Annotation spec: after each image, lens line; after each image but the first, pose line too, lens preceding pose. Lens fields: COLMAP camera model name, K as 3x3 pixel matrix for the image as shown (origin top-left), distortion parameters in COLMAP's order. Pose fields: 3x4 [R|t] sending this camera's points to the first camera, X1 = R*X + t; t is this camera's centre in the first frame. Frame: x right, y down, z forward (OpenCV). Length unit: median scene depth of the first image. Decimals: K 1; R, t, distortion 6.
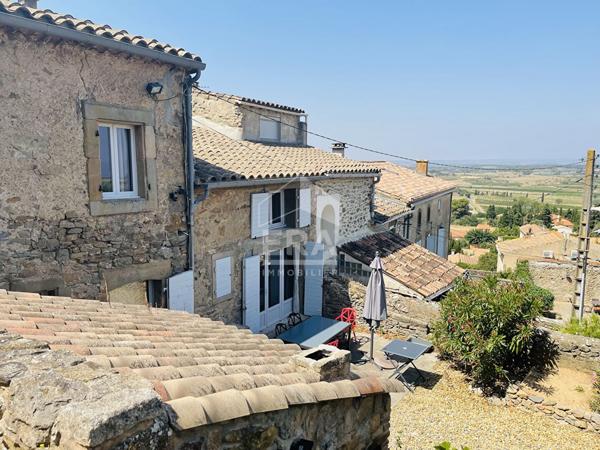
lens RADIAL K [[449.8, 0, 300.2], [0, 449.8, 228.4], [0, 0, 1]] dist [0.065568, -0.084103]
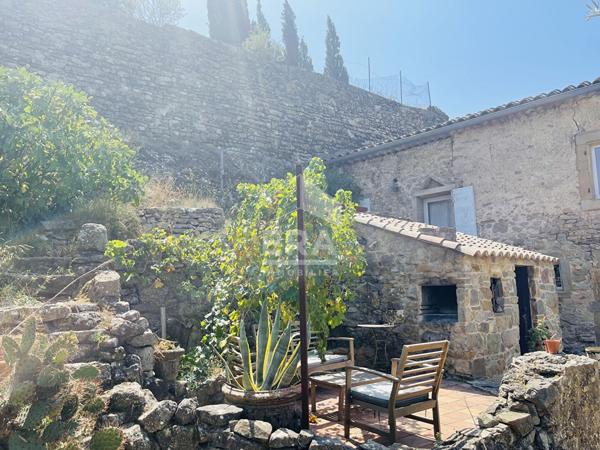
lens RADIAL K [[449.8, 0, 301.2], [0, 449.8, 227.1], [0, 0, 1]] dist [0.065568, -0.084103]
pose [[-0.179428, -0.146852, -0.972749, 0.954481], [-0.124560, 0.984229, -0.125609, 0.277776], [0.975854, 0.098628, -0.194890, 0.385963]]
